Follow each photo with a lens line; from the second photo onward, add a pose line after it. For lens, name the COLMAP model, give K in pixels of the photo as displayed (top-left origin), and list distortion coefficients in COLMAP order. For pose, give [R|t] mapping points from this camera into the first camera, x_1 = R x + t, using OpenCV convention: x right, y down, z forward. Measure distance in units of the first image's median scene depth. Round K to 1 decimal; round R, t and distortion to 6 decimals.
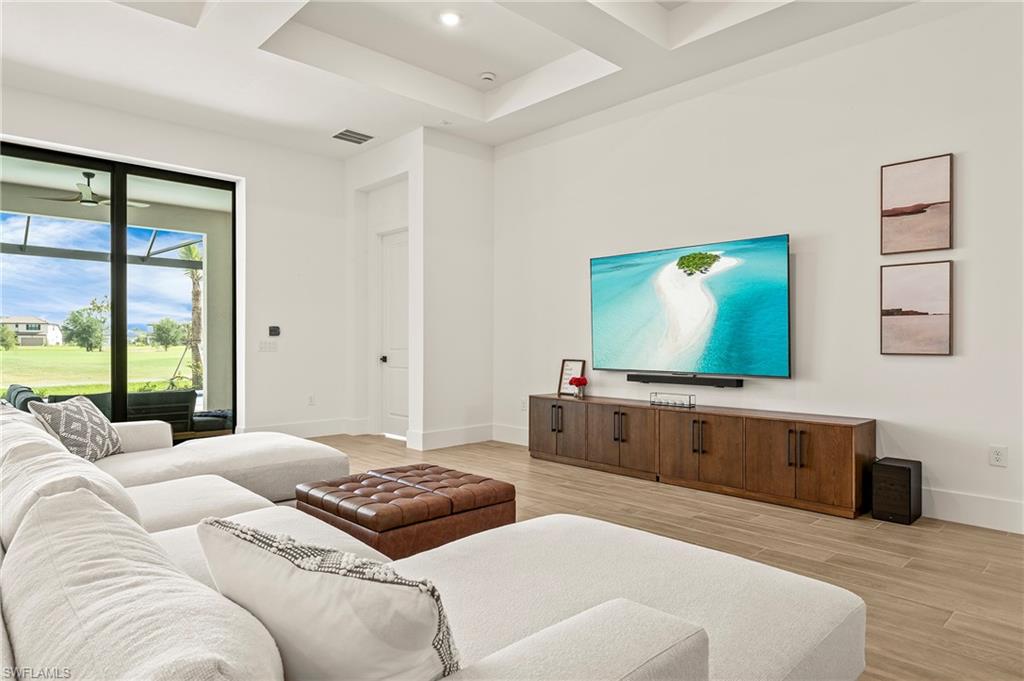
lens RADIAL K [[614.1, 0, 515.2], [0, 614.1, 335.3], [0, 0, 1]] dist [0.007088, 0.002511]
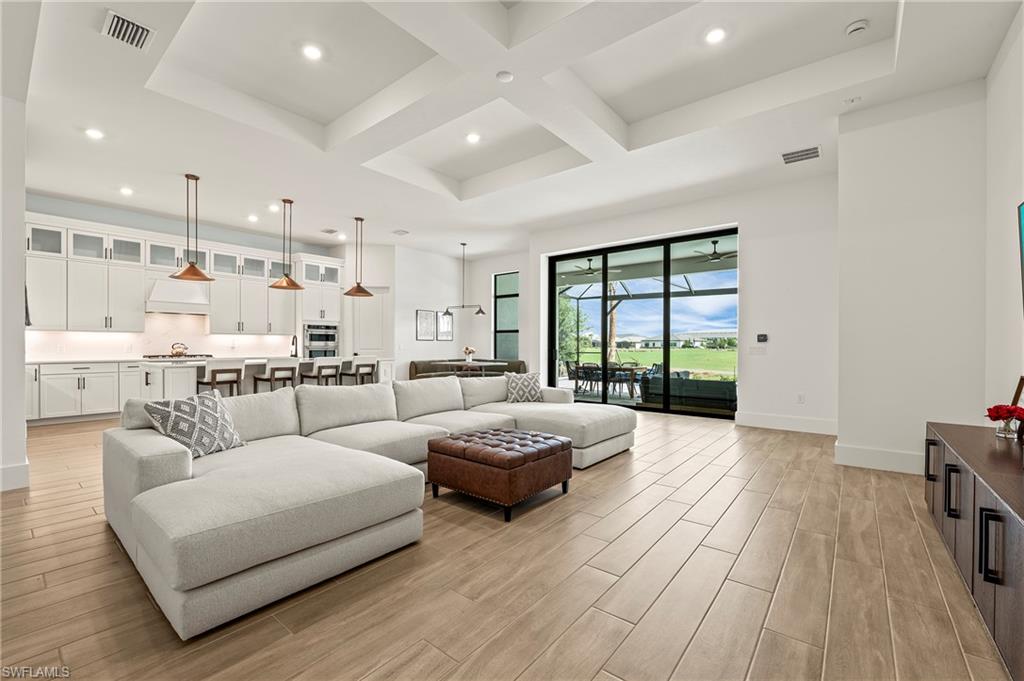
lens RADIAL K [[424.3, 0, 515.3], [0, 424.3, 348.6], [0, 0, 1]] dist [-0.010192, -0.000817]
pose [[0.119446, 0.008867, -0.992801, 0.449541], [0.010056, 0.999898, 0.010141, 0.000744], [0.992790, -0.011195, 0.119345, 0.460684]]
